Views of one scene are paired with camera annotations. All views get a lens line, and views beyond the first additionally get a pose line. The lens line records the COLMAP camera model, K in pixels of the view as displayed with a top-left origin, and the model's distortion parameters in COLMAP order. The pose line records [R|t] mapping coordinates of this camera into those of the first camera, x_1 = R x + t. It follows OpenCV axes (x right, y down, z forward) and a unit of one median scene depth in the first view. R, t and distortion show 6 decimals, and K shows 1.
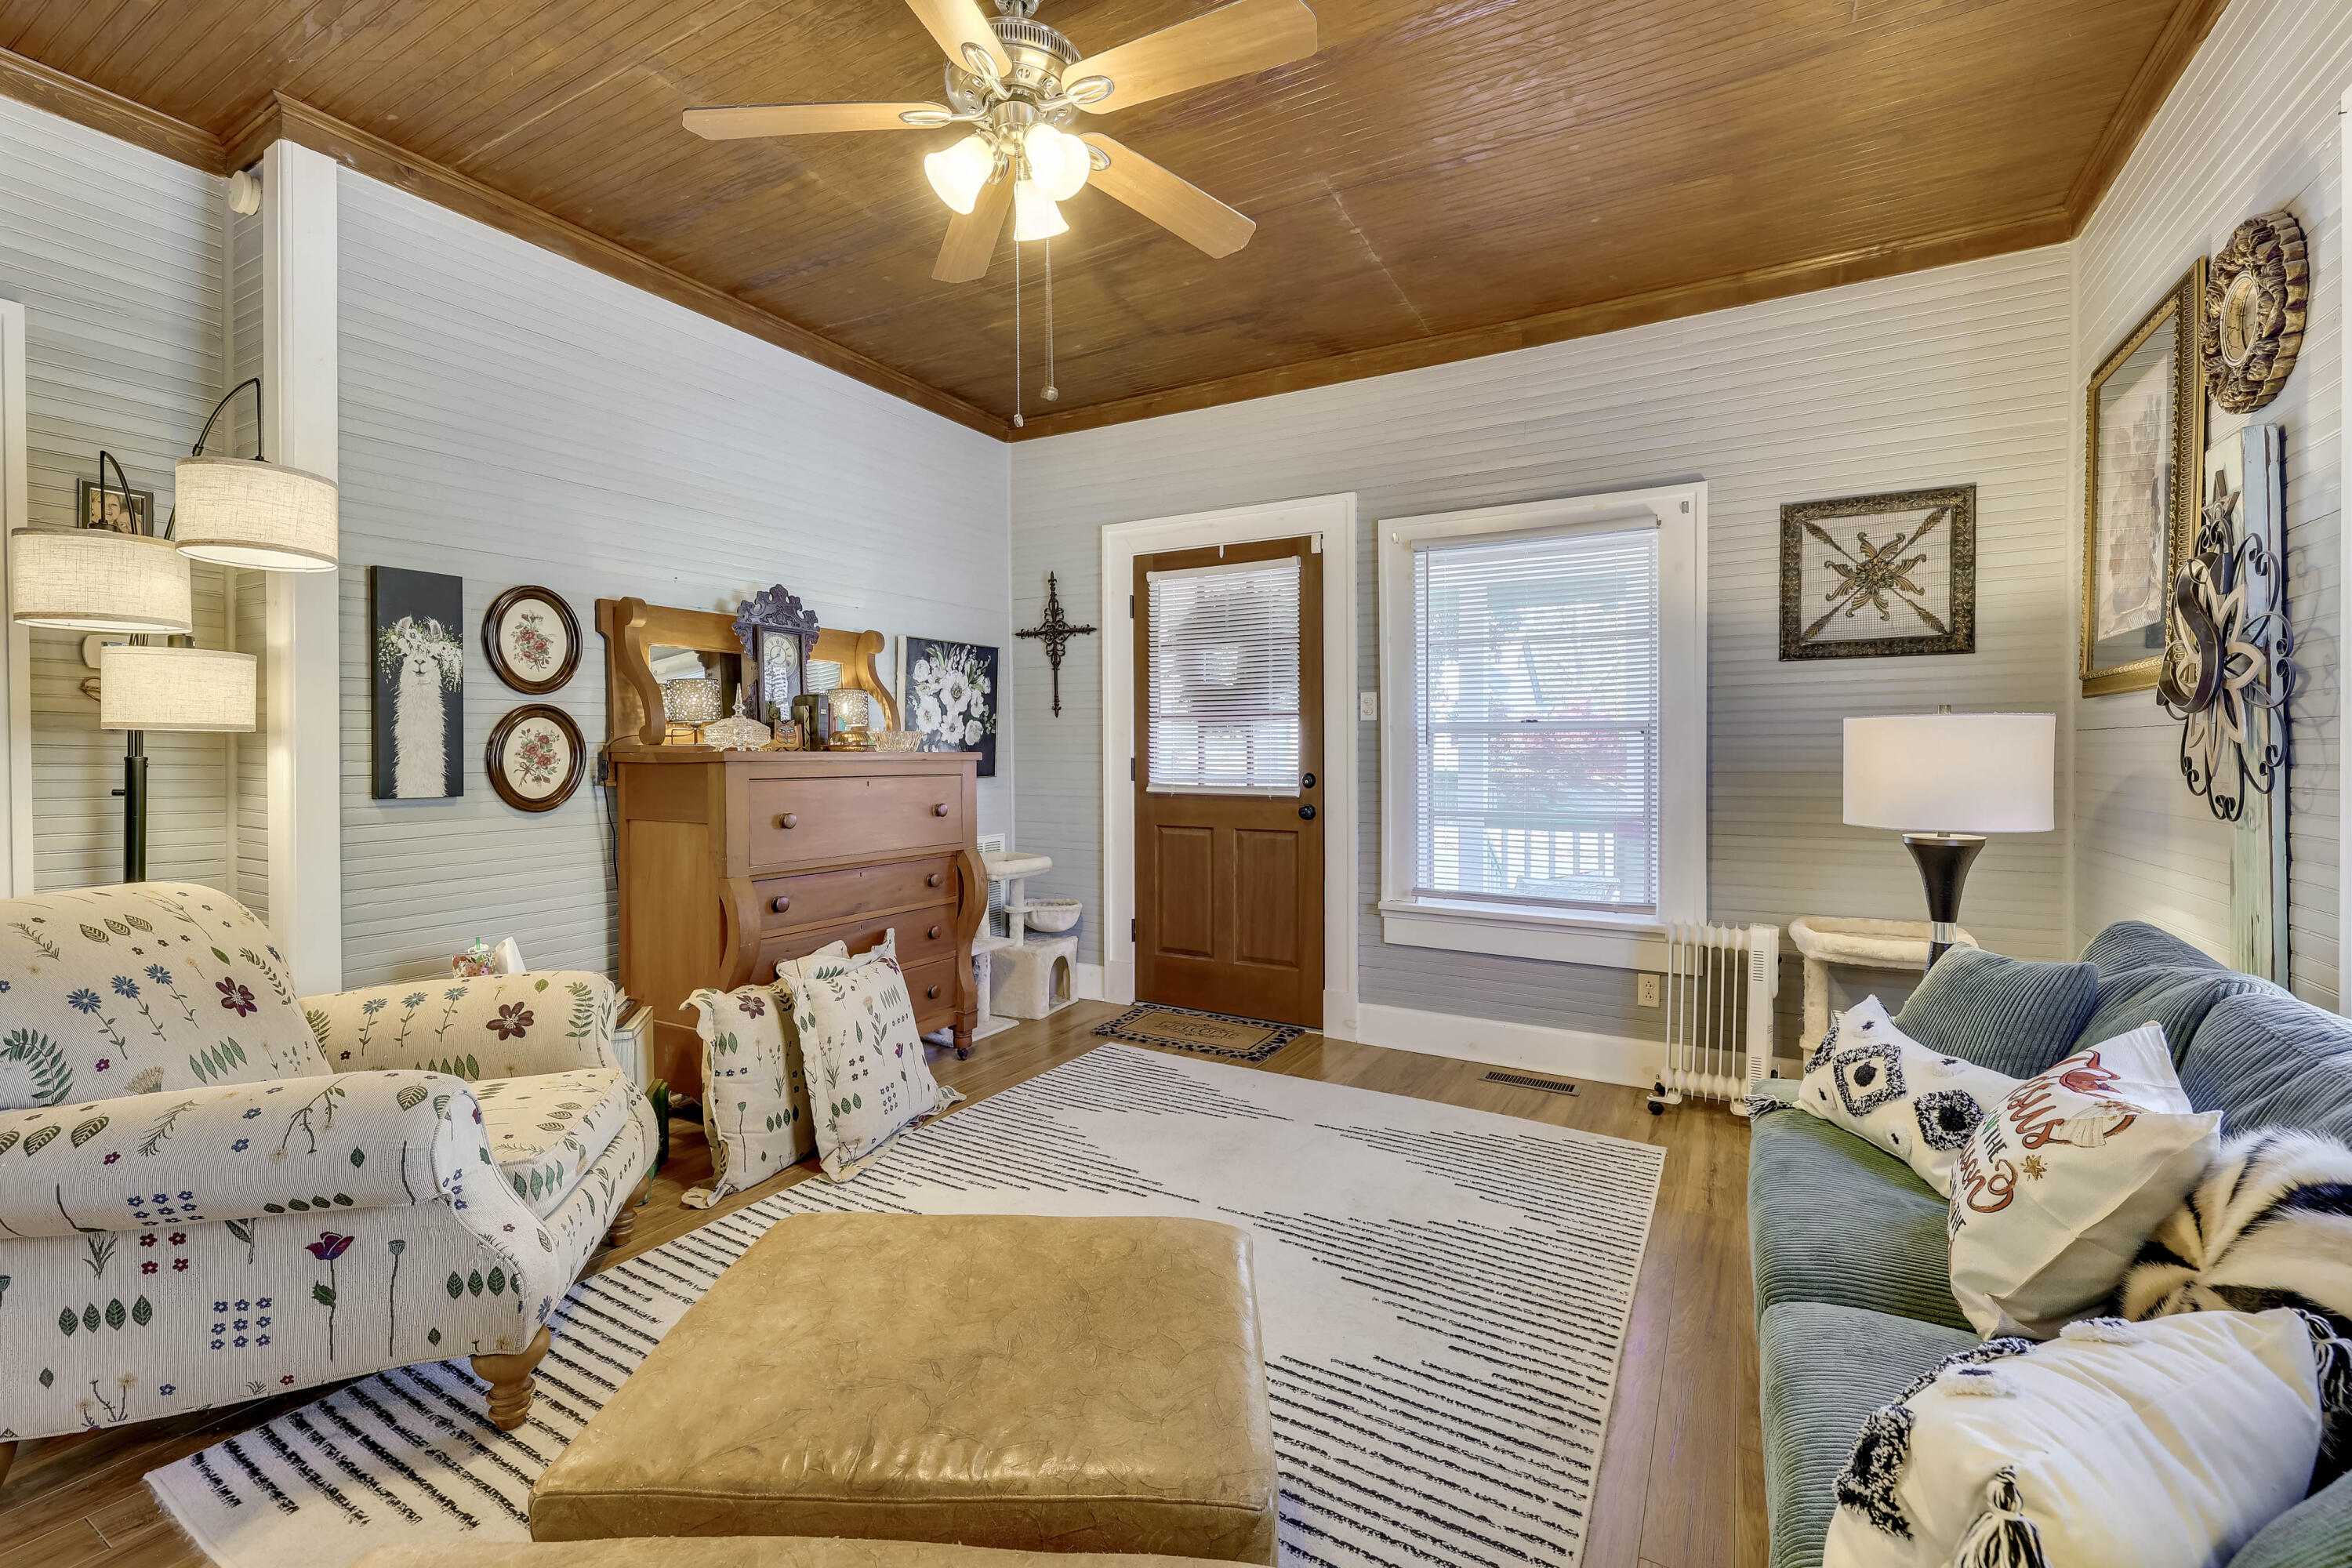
lens RADIAL K [[1027.7, 0, 1118.7], [0, 1027.7, 768.5], [0, 0, 1]] dist [0.000331, -0.001091]
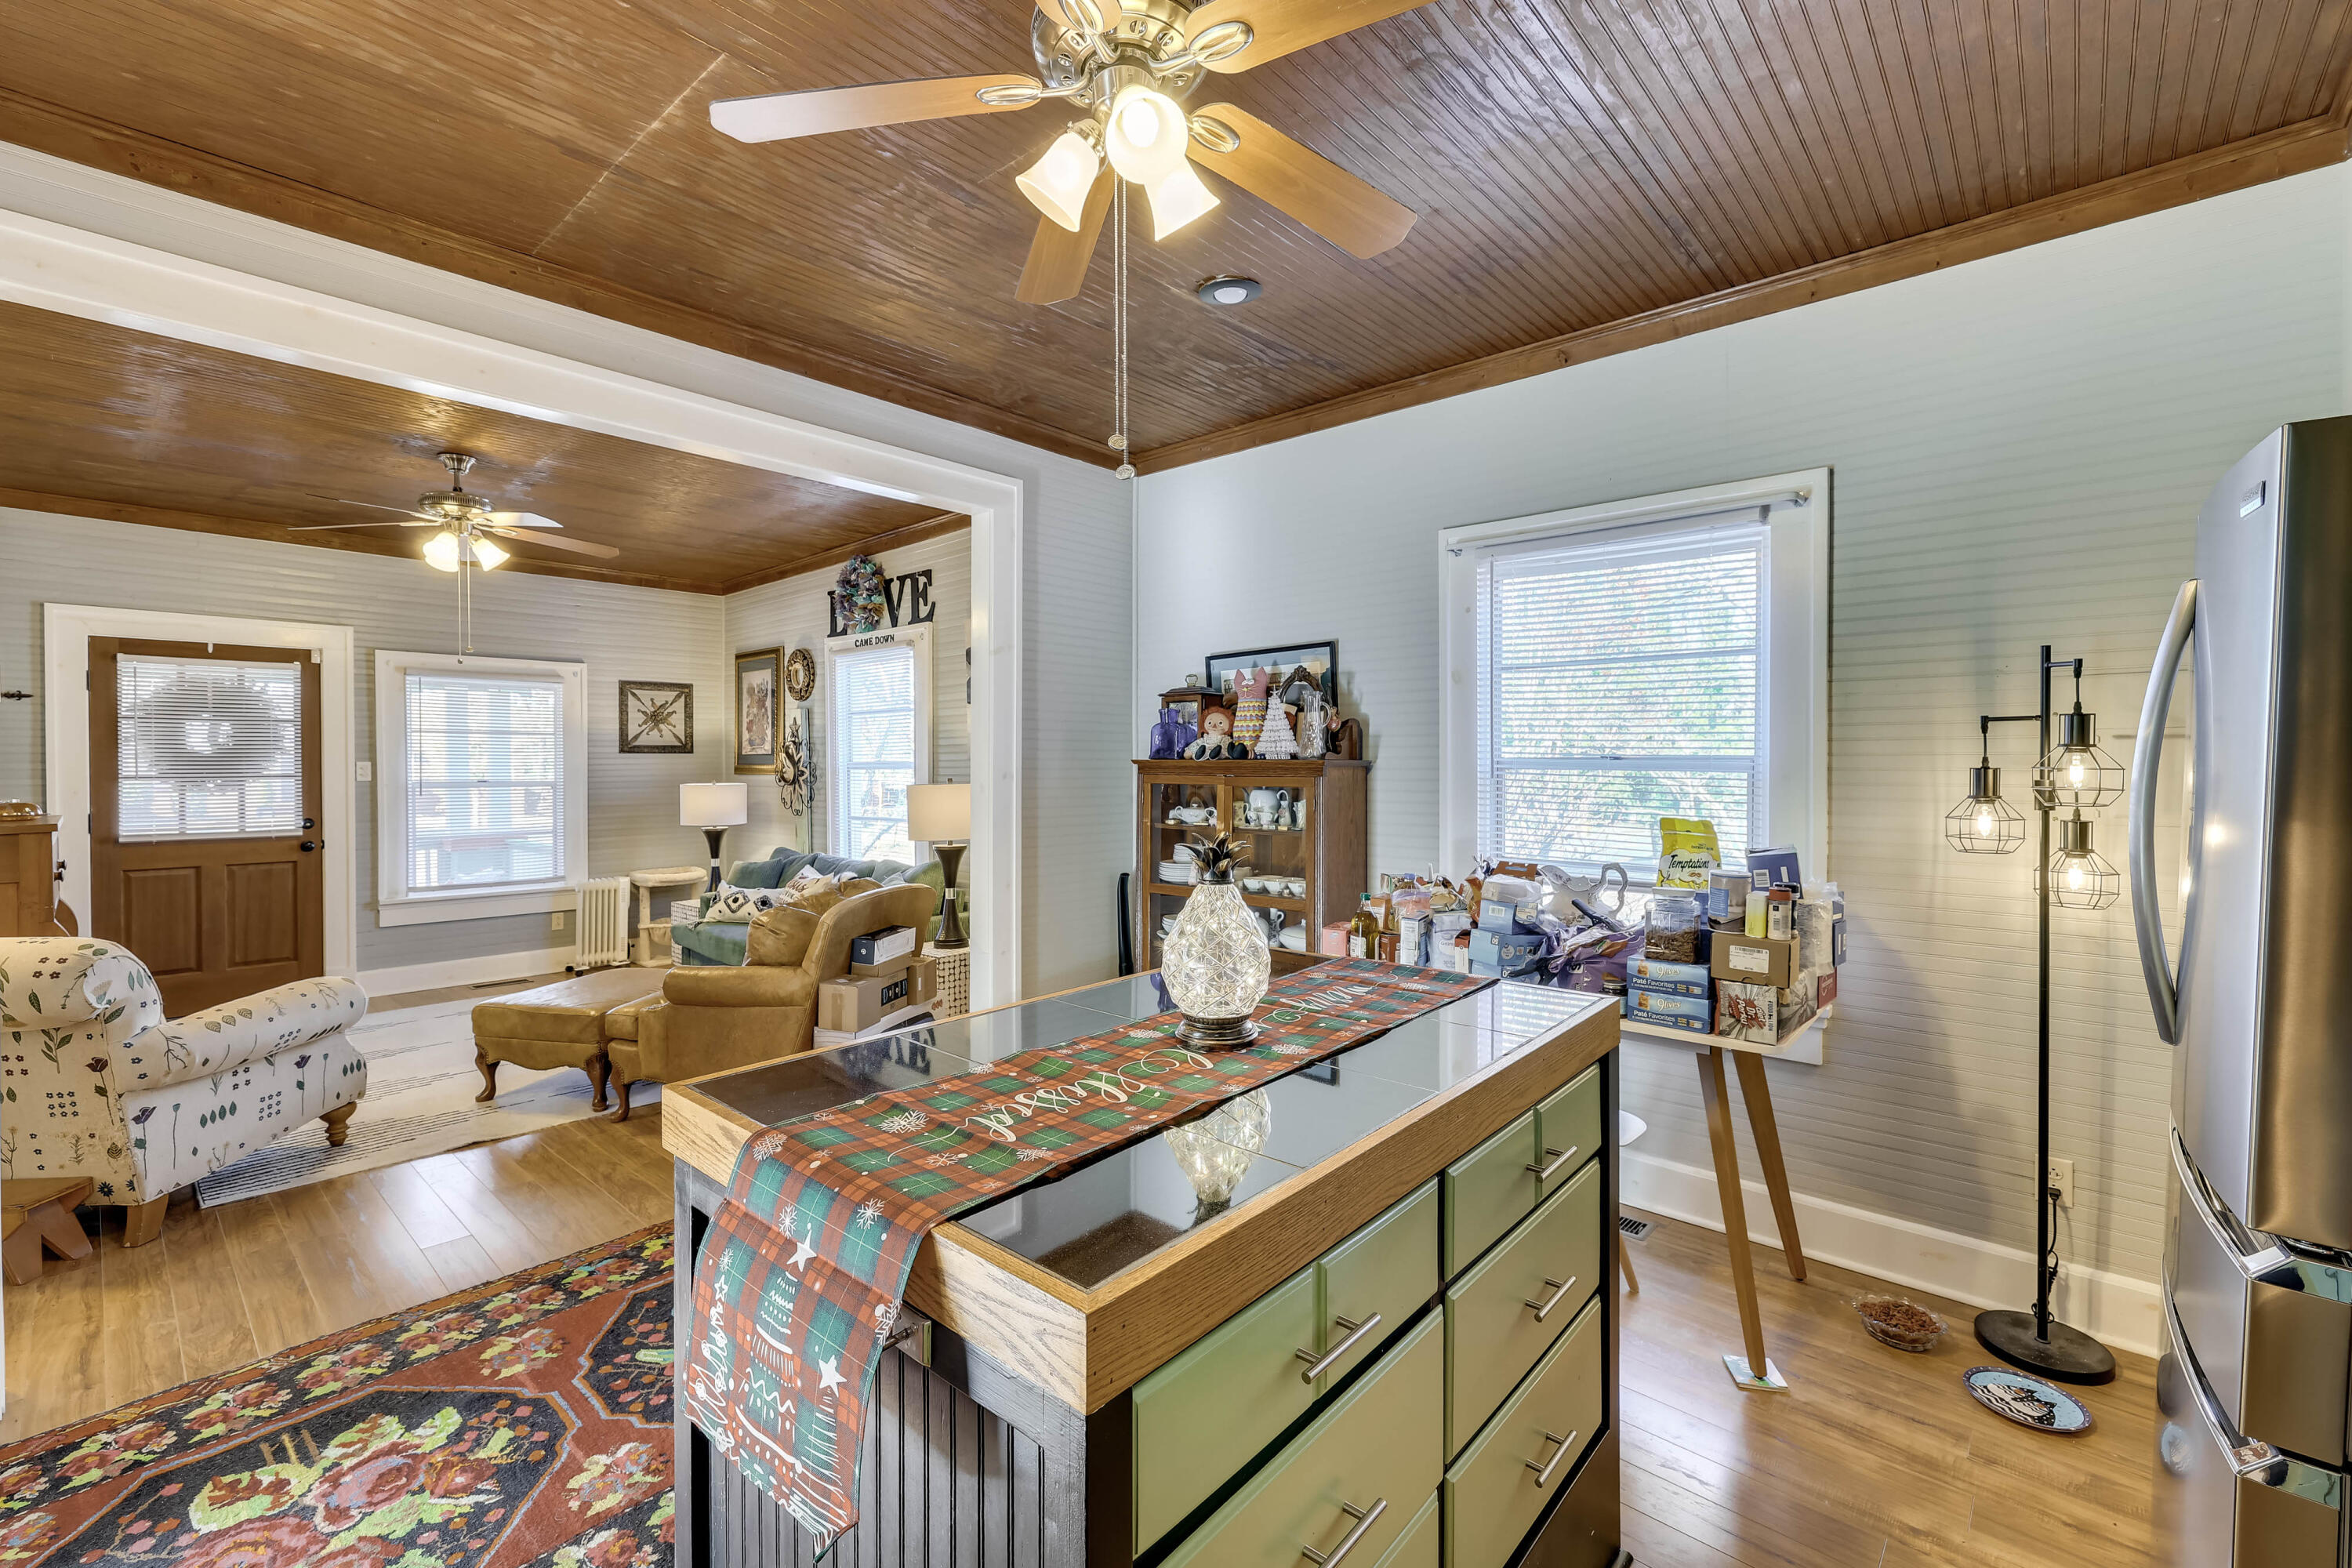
lens RADIAL K [[1106.3, 0, 1188.3], [0, 1106.3, 763.0], [0, 0, 1]] dist [-0.002985, 0.000509]
pose [[0.232549, -0.005089, 0.972571, -1.306979], [0.022425, 0.999749, -0.000131, -0.057037], [-0.972326, 0.021840, 0.232605, -0.678845]]
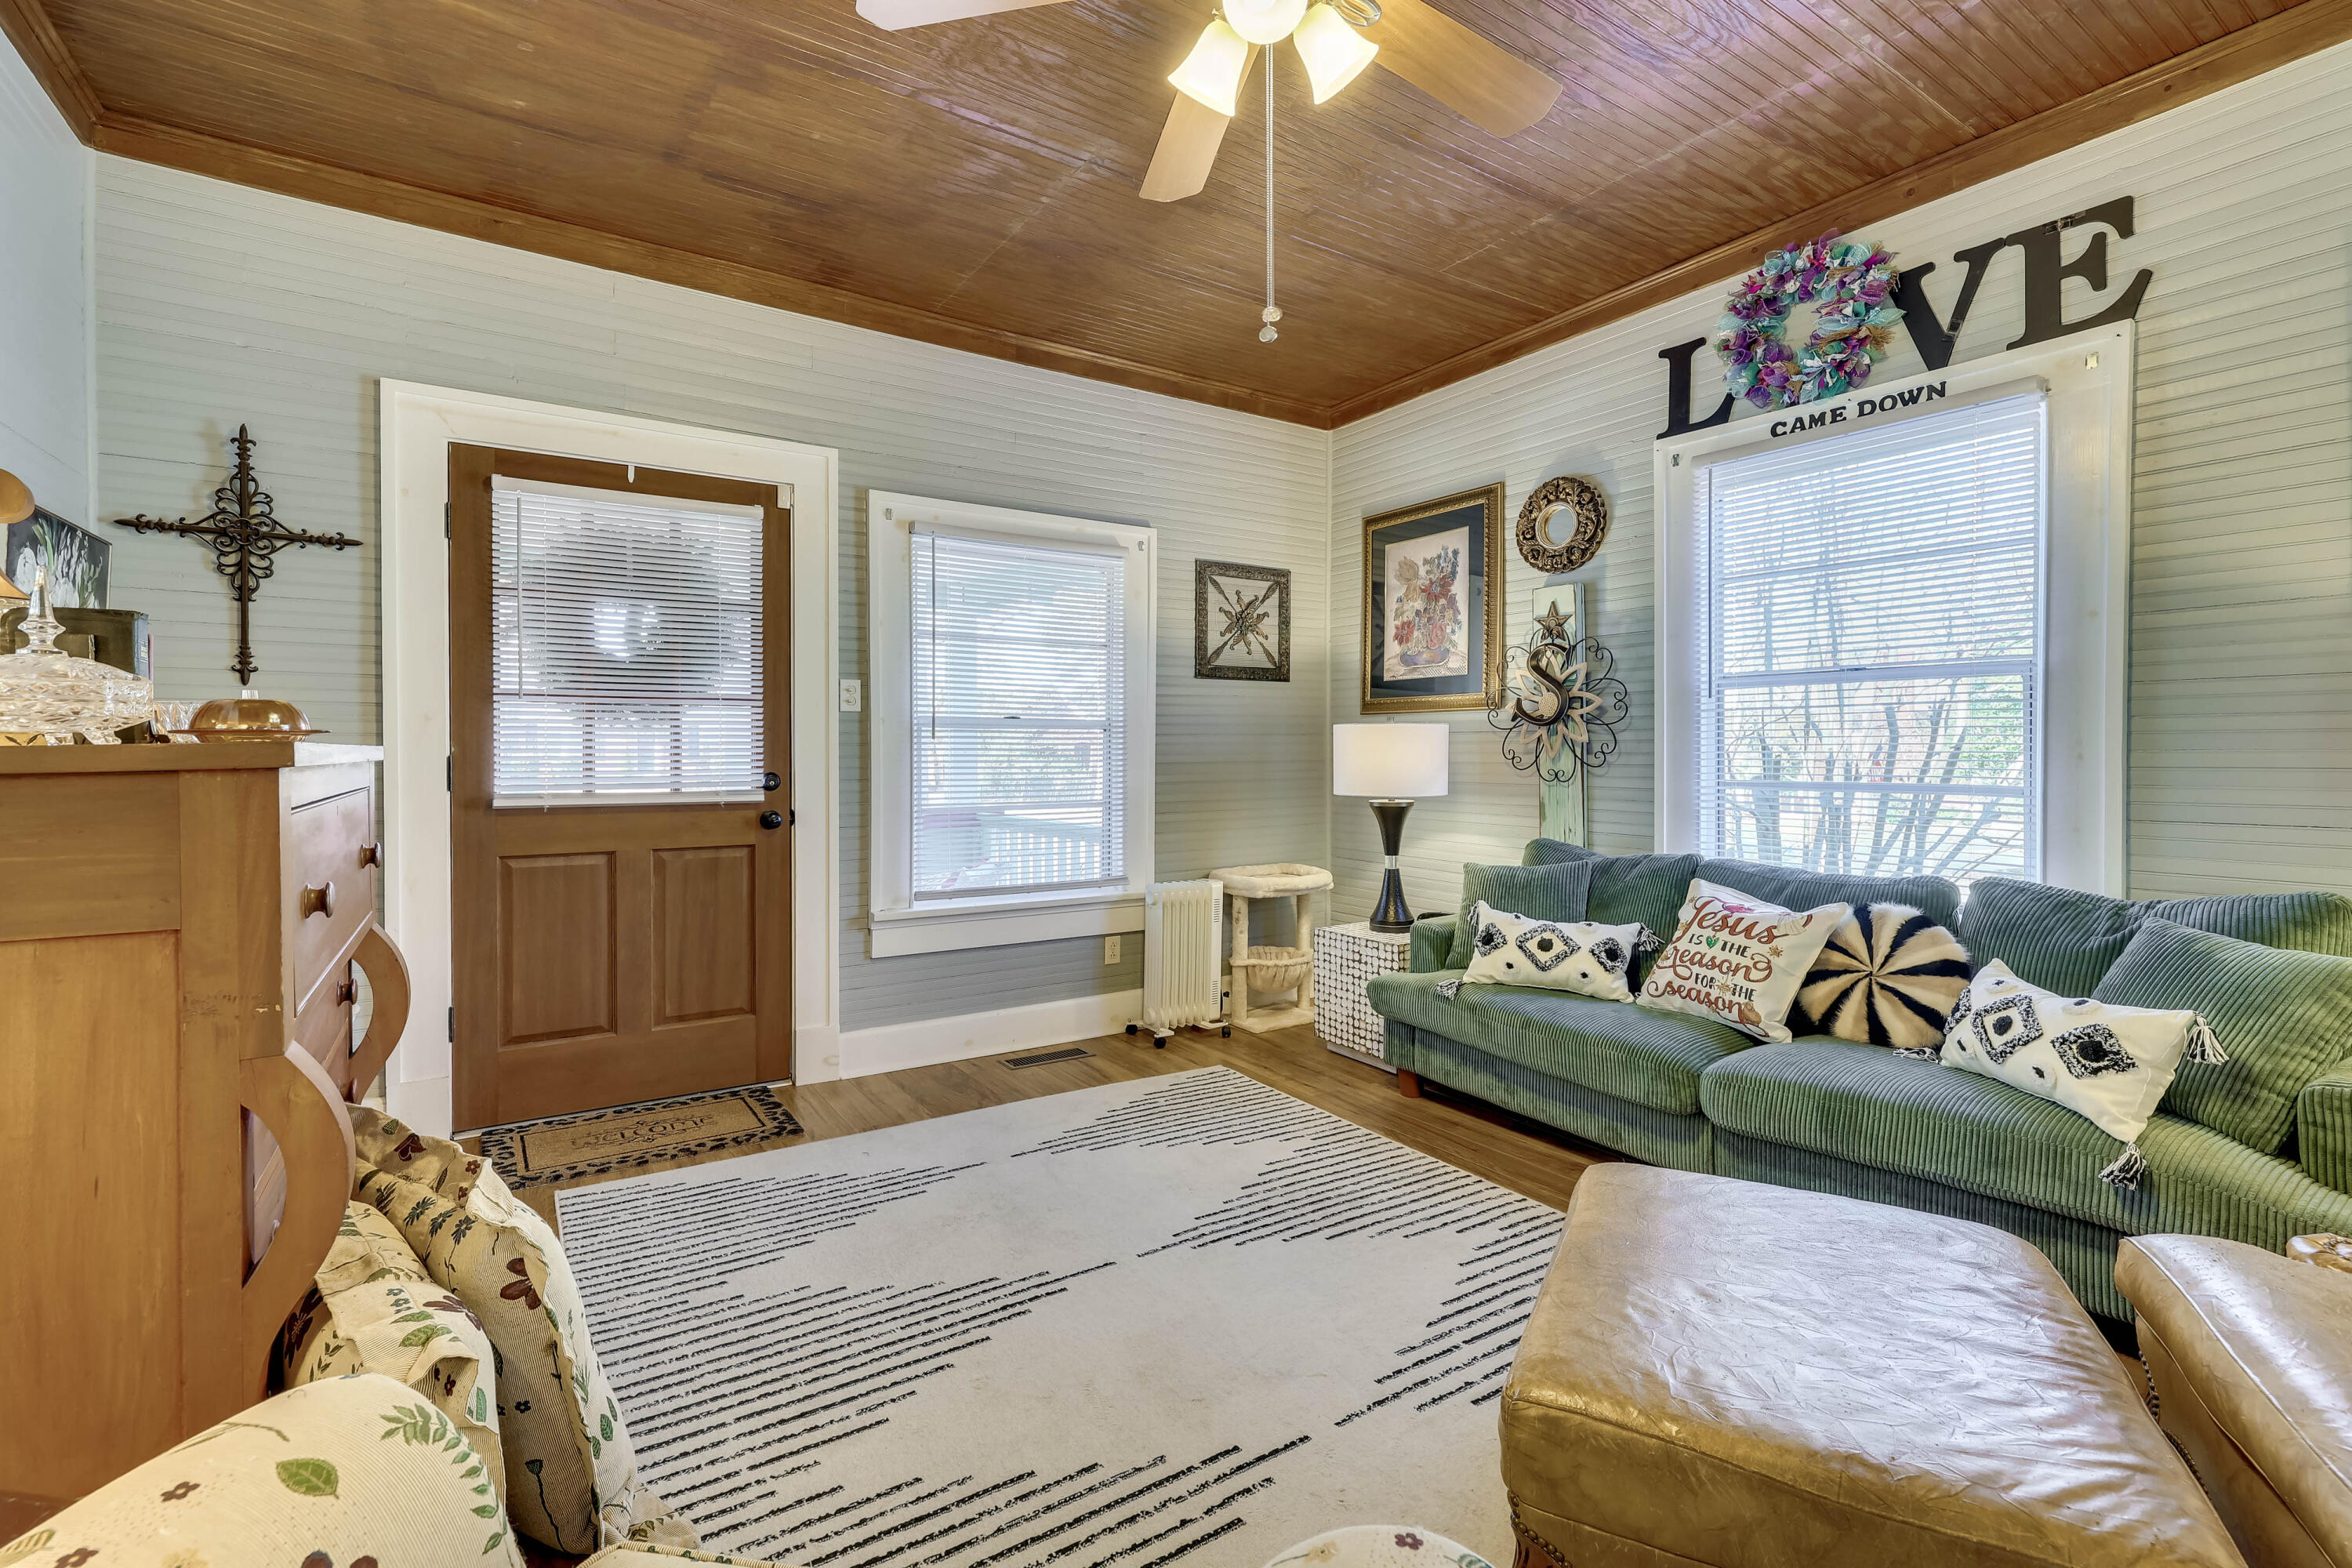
lens RADIAL K [[1027.7, 0, 1168.8], [0, 1027.7, 758.7], [0, 0, 1]] dist [0.000331, -0.001091]
pose [[0.422897, -0.008590, 0.906137, -0.557099], [0.014819, 0.999887, 0.002562, -0.005228], [-0.906056, 0.012345, 0.422977, 0.473749]]
